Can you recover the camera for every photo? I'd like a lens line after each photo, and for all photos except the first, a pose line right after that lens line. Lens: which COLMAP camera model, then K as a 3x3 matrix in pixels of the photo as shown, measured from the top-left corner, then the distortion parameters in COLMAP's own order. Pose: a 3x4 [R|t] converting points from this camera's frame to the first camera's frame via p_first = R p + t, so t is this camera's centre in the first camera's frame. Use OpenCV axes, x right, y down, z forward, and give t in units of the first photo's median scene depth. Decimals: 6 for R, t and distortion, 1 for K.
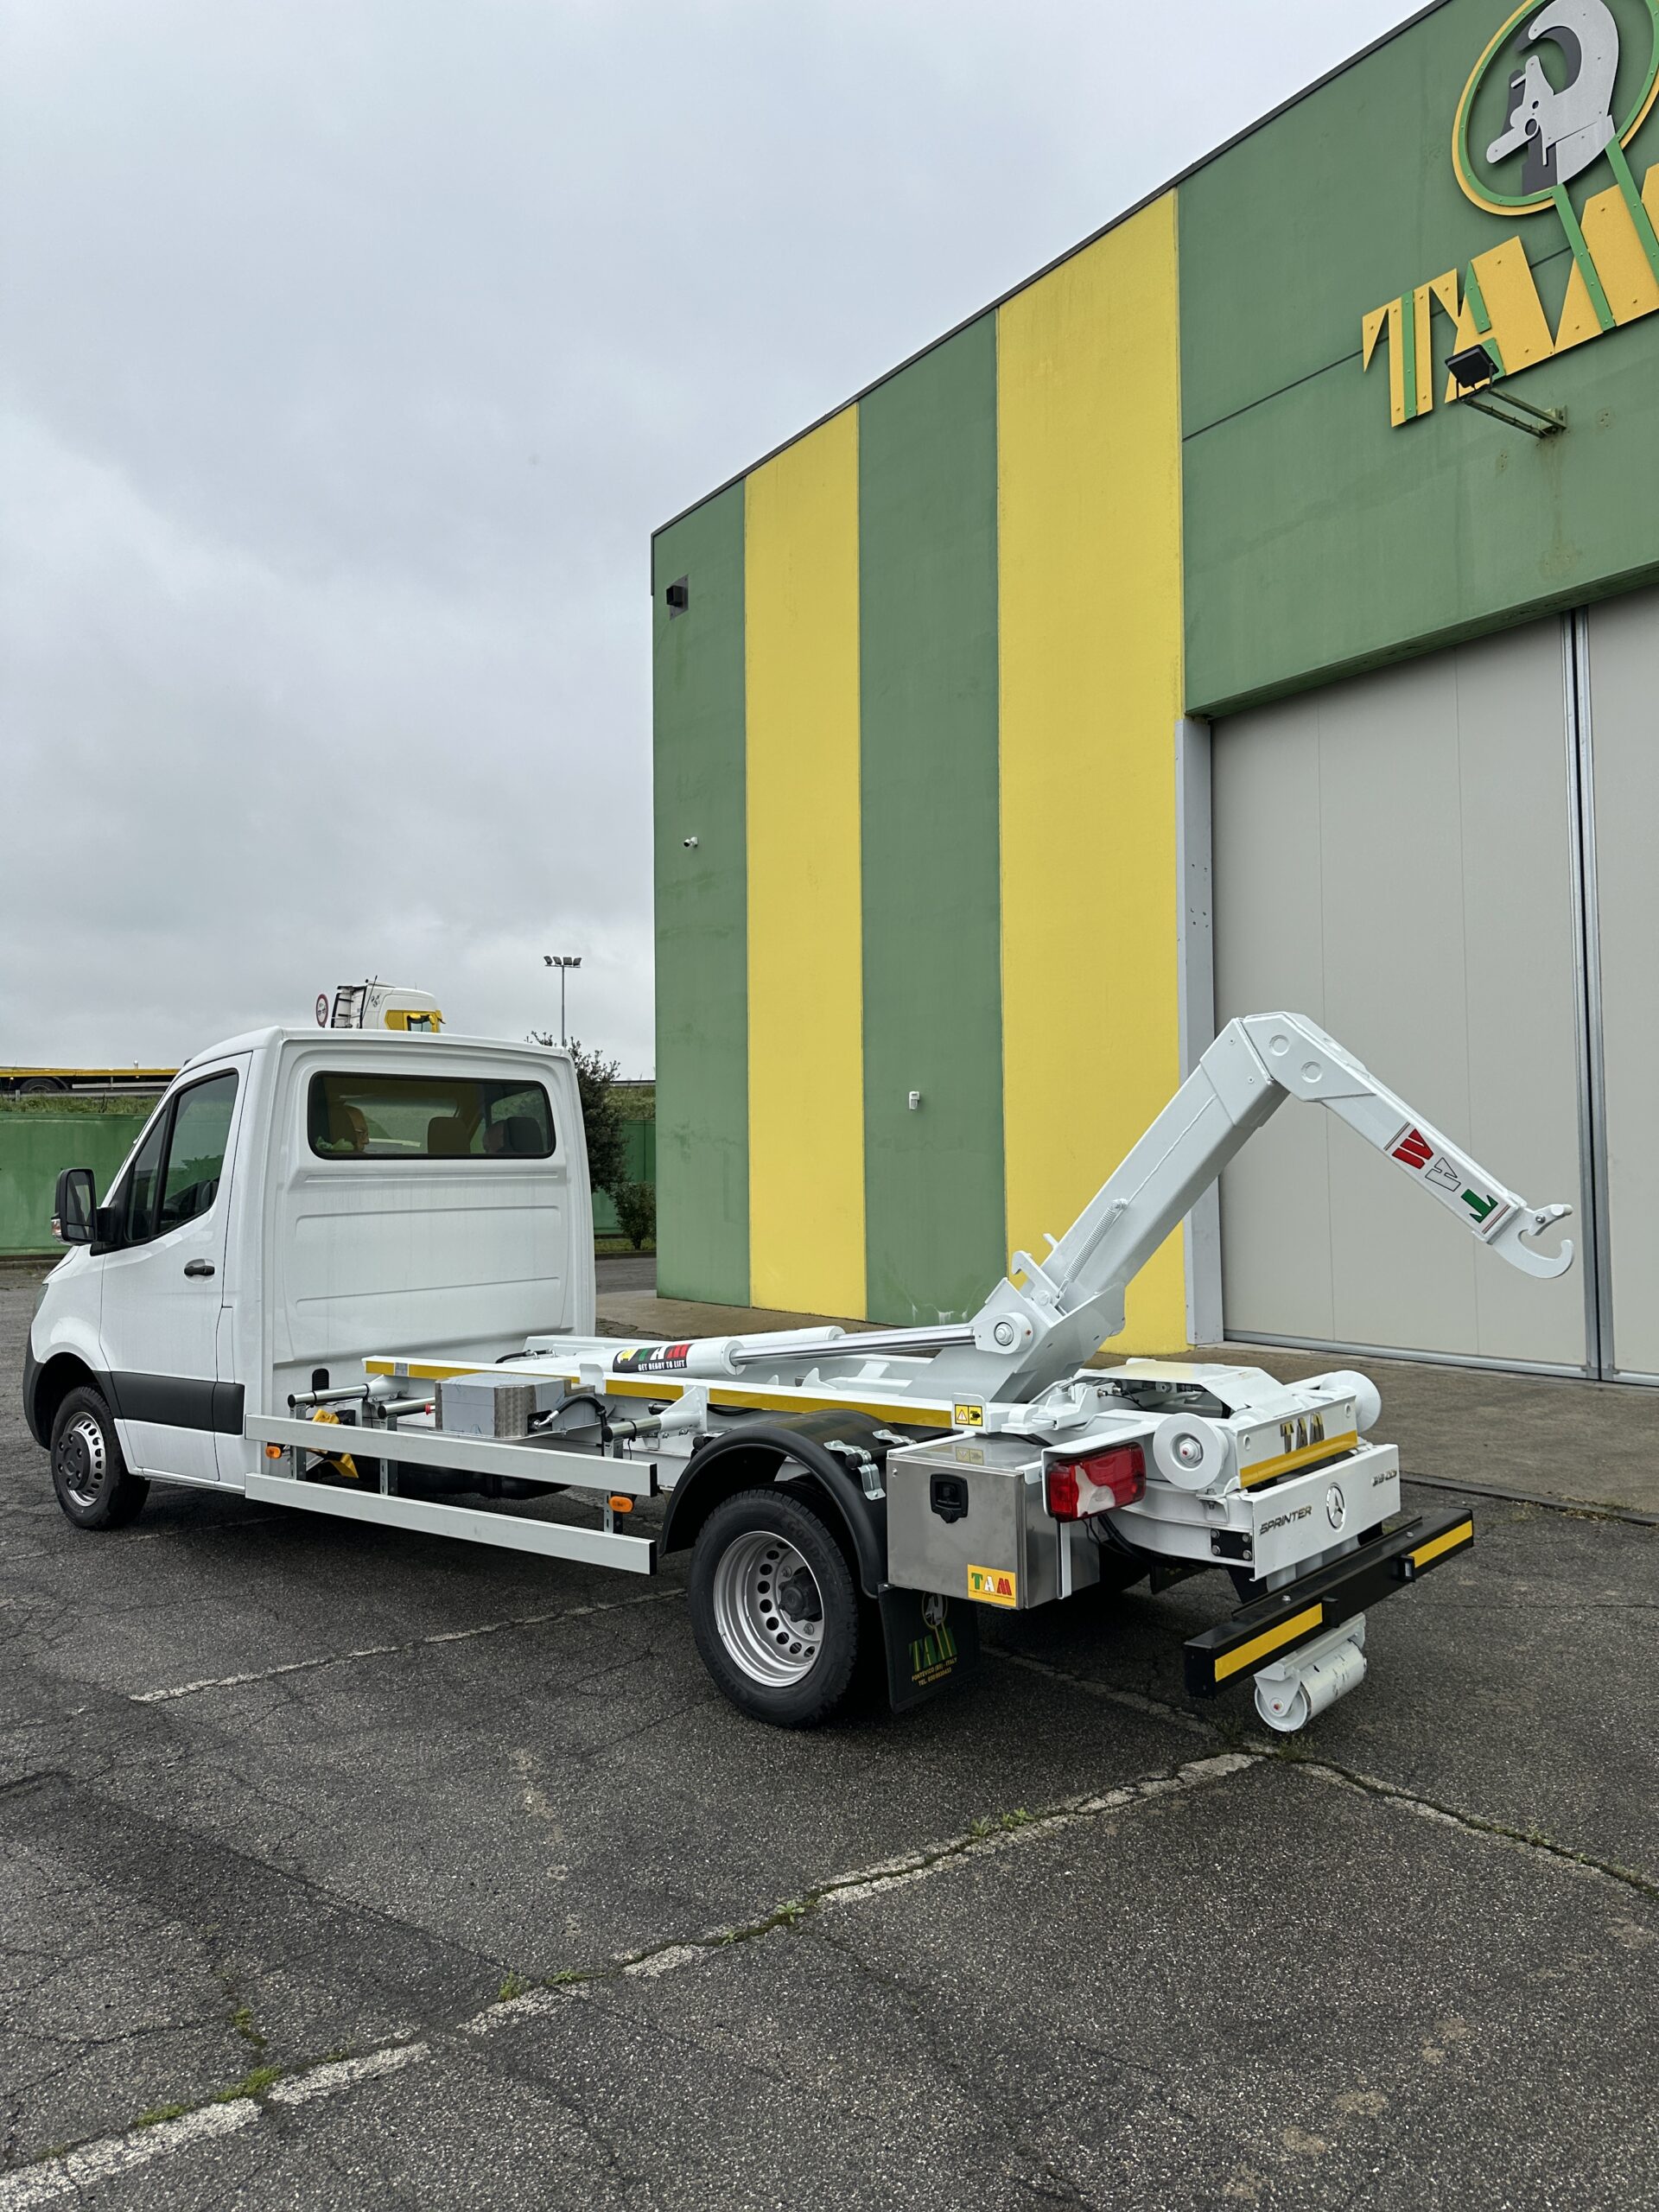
lens RADIAL K [[1557.1, 0, 830.6], [0, 1557.1, 1104.7], [0, 0, 1]] dist [0.016214, -0.023688]
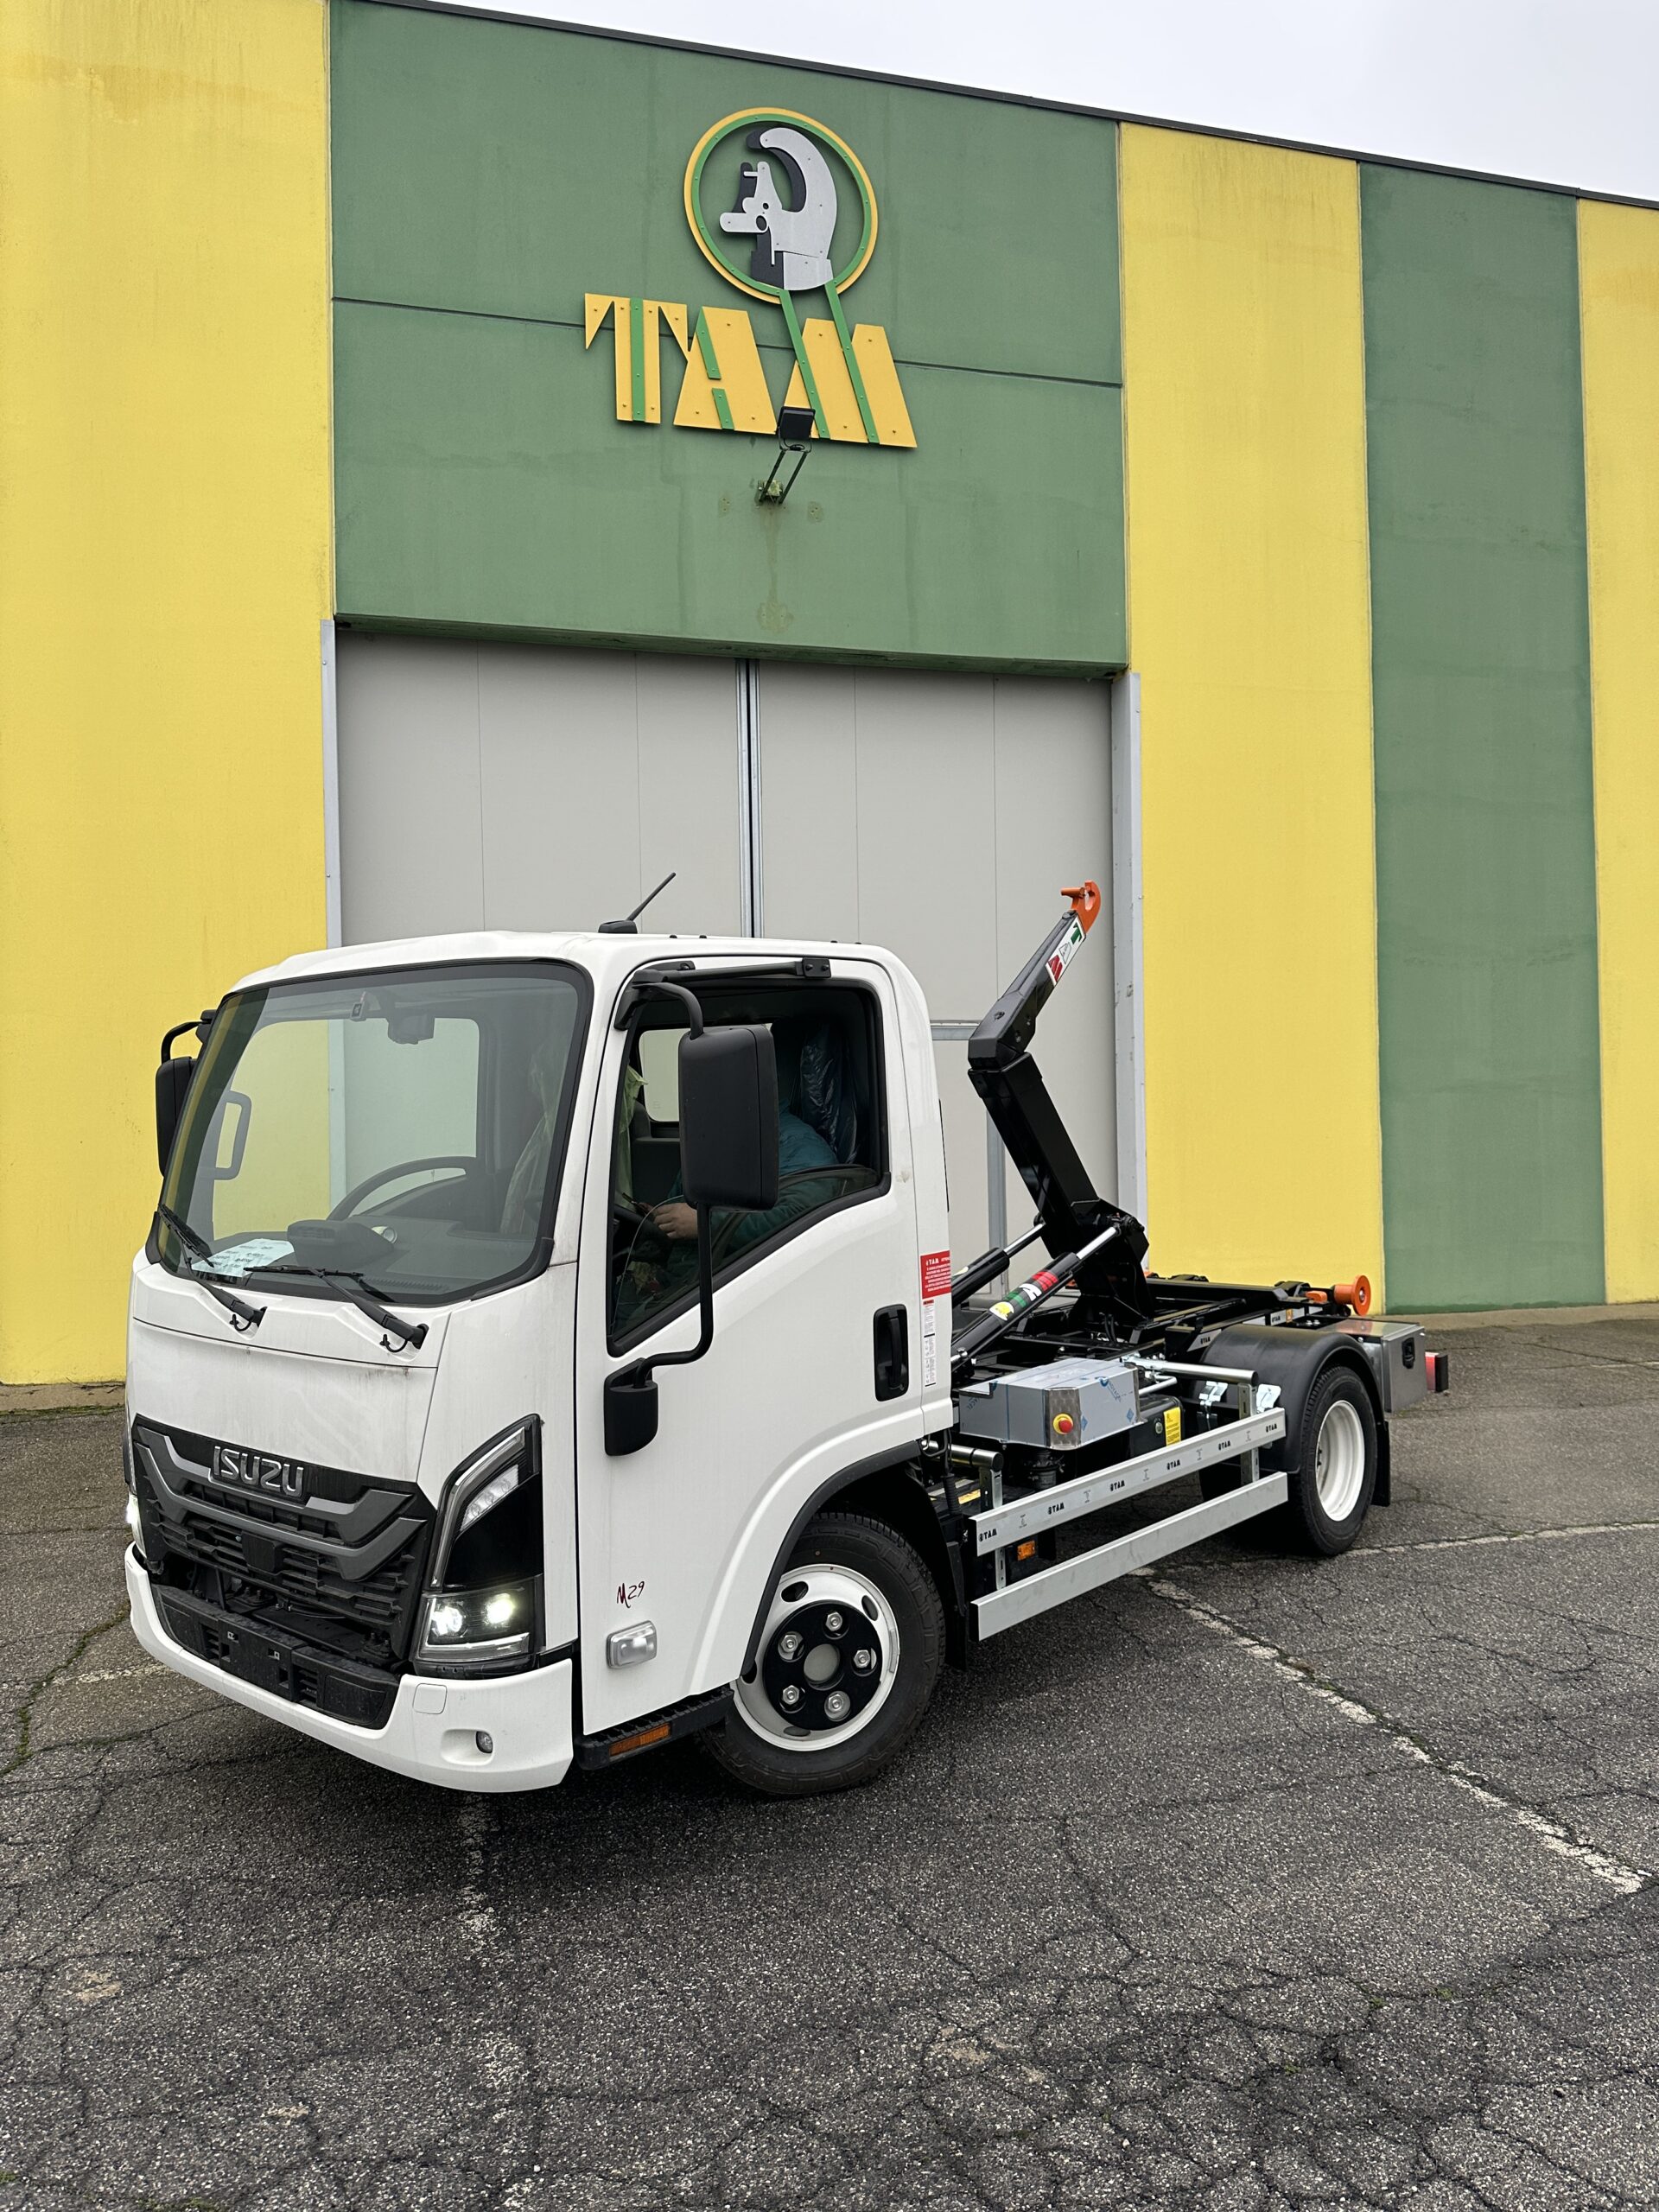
lens RADIAL K [[1557.1, 0, 826.1], [0, 1557.1, 1118.3], [0, 0, 1]] dist [0.016214, -0.023688]
pose [[0.366895, 0.017998, 0.930088, -0.591993], [-0.024944, 0.999644, -0.009504, 0.034531], [-0.929928, -0.019713, 0.367213, 0.538005]]
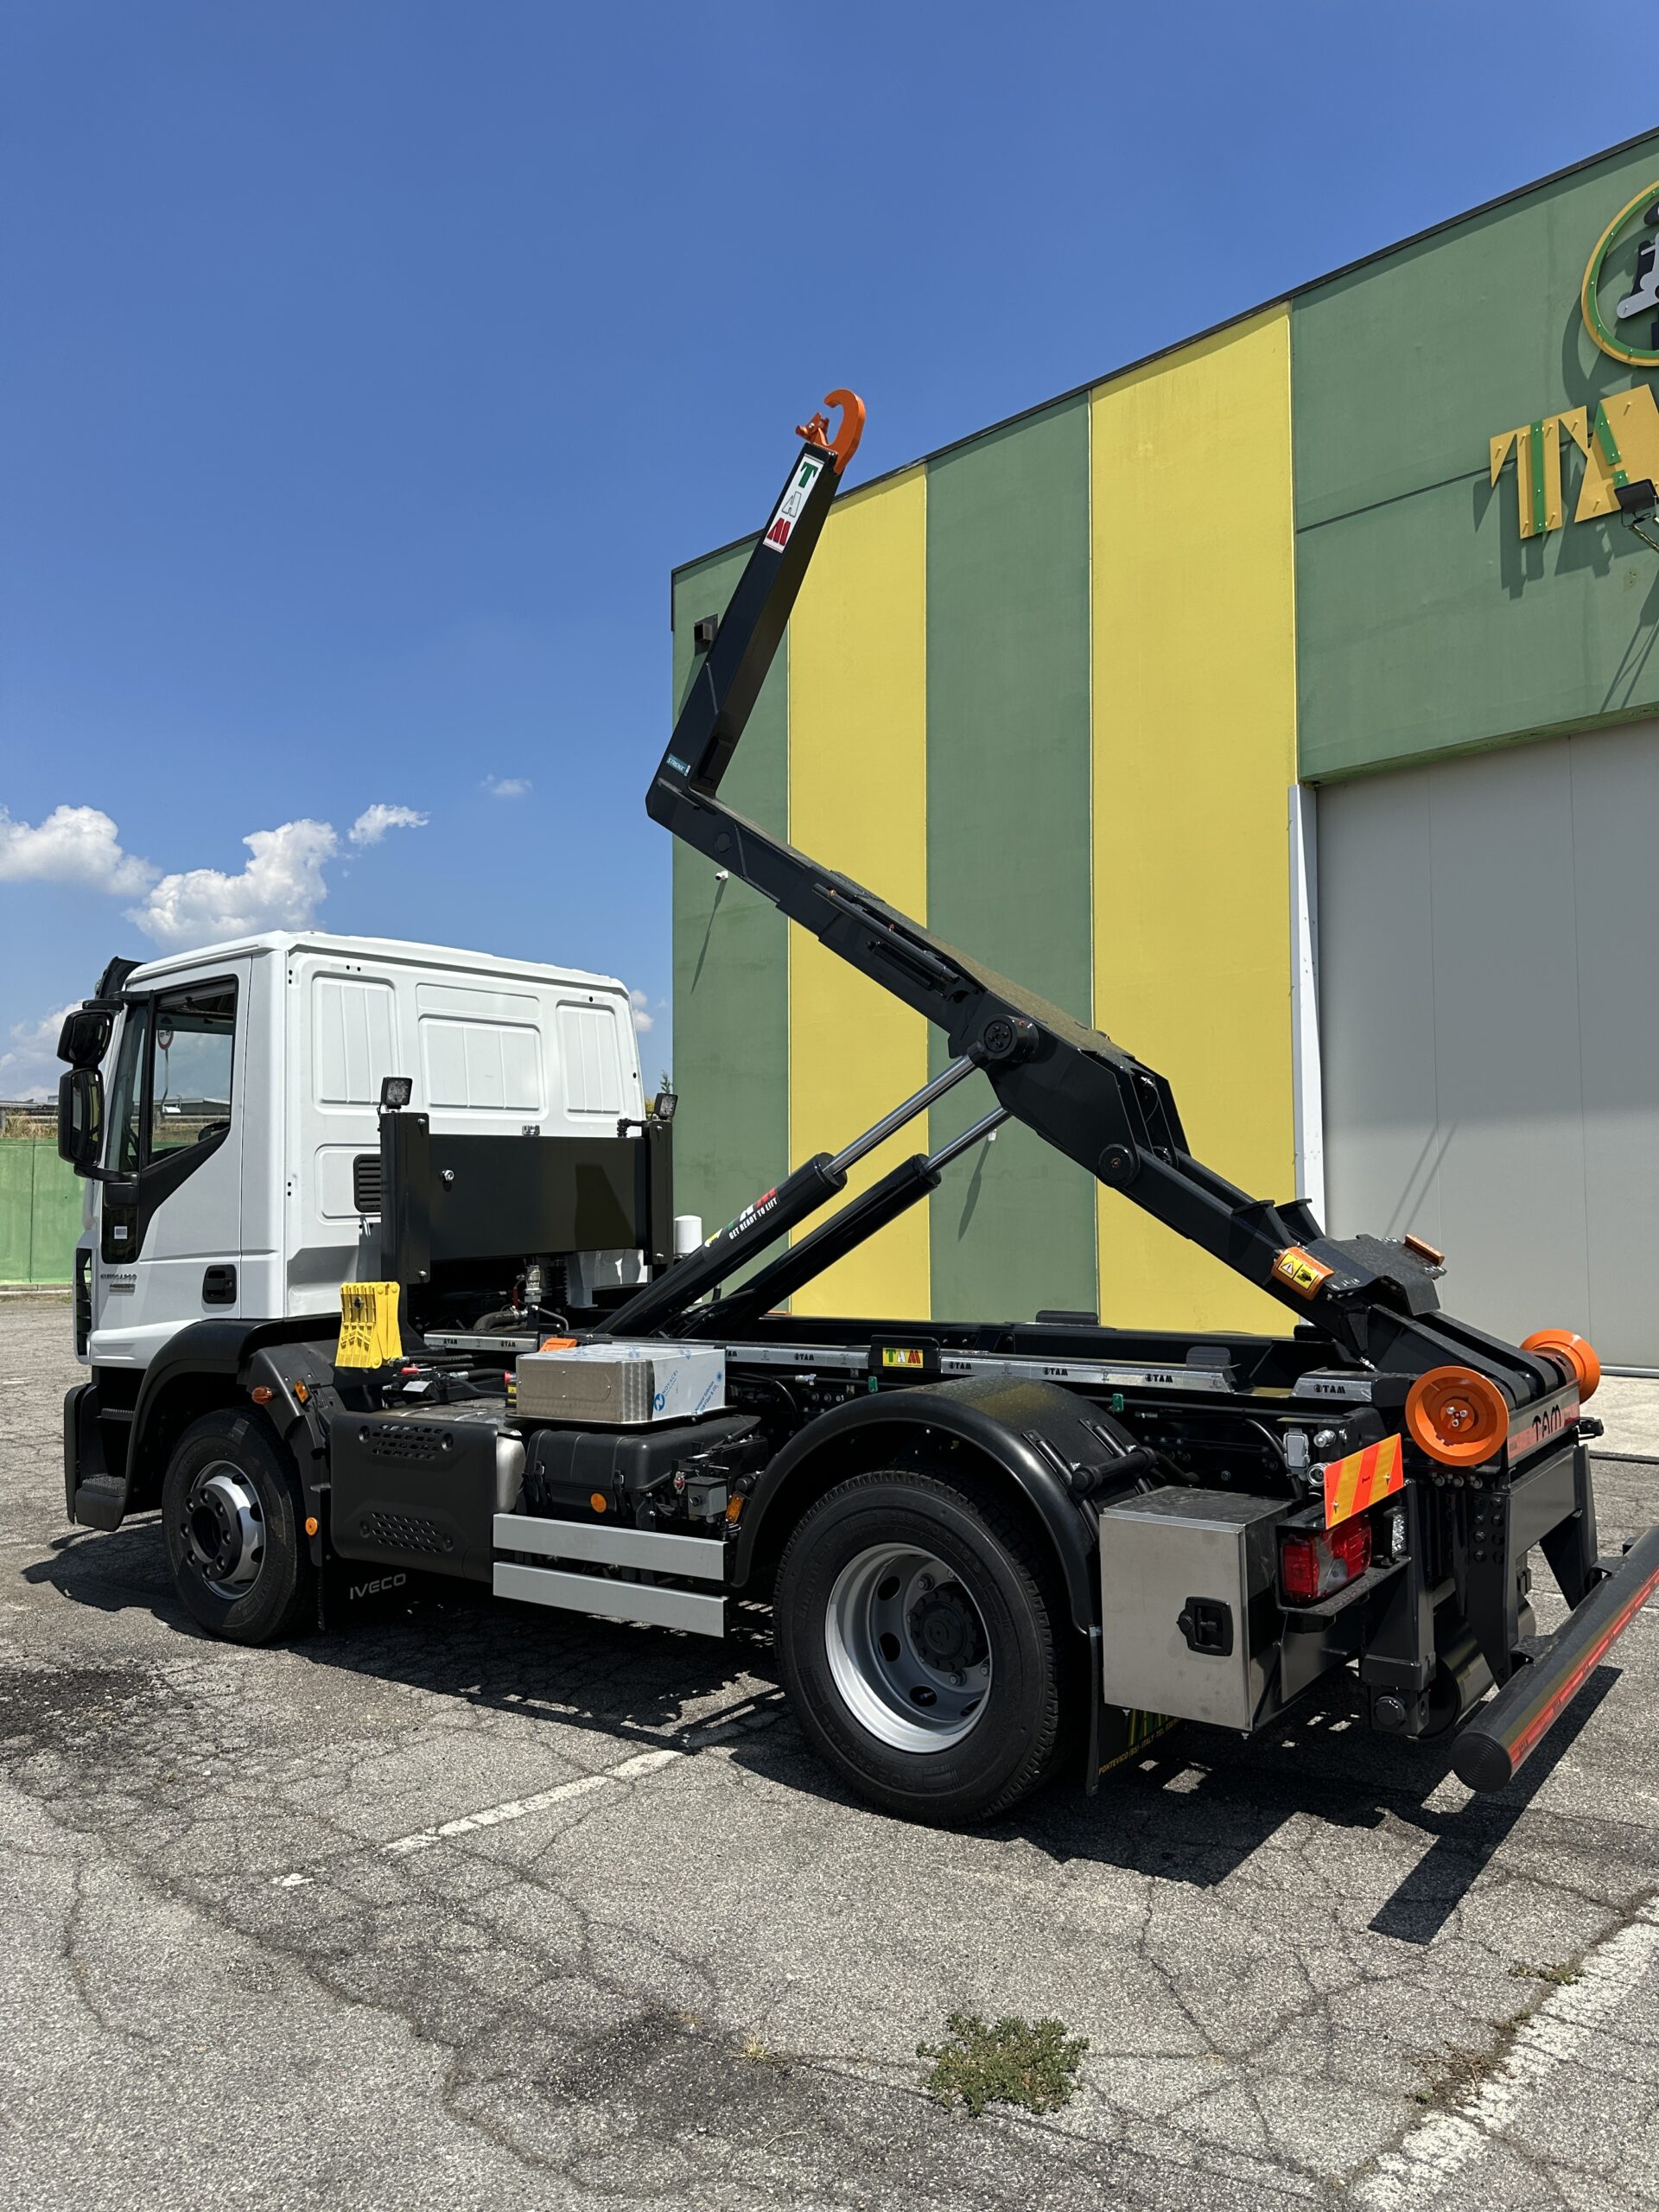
lens RADIAL K [[1557.1, 0, 840.7], [0, 1557.1, 1121.8], [0, 0, 1]] dist [0.016214, -0.023688]
pose [[0.985699, 0.015565, 0.167797, -0.339430], [-0.013203, 0.999798, -0.015181, 0.011813], [-0.167999, 0.012749, 0.985705, -0.026589]]
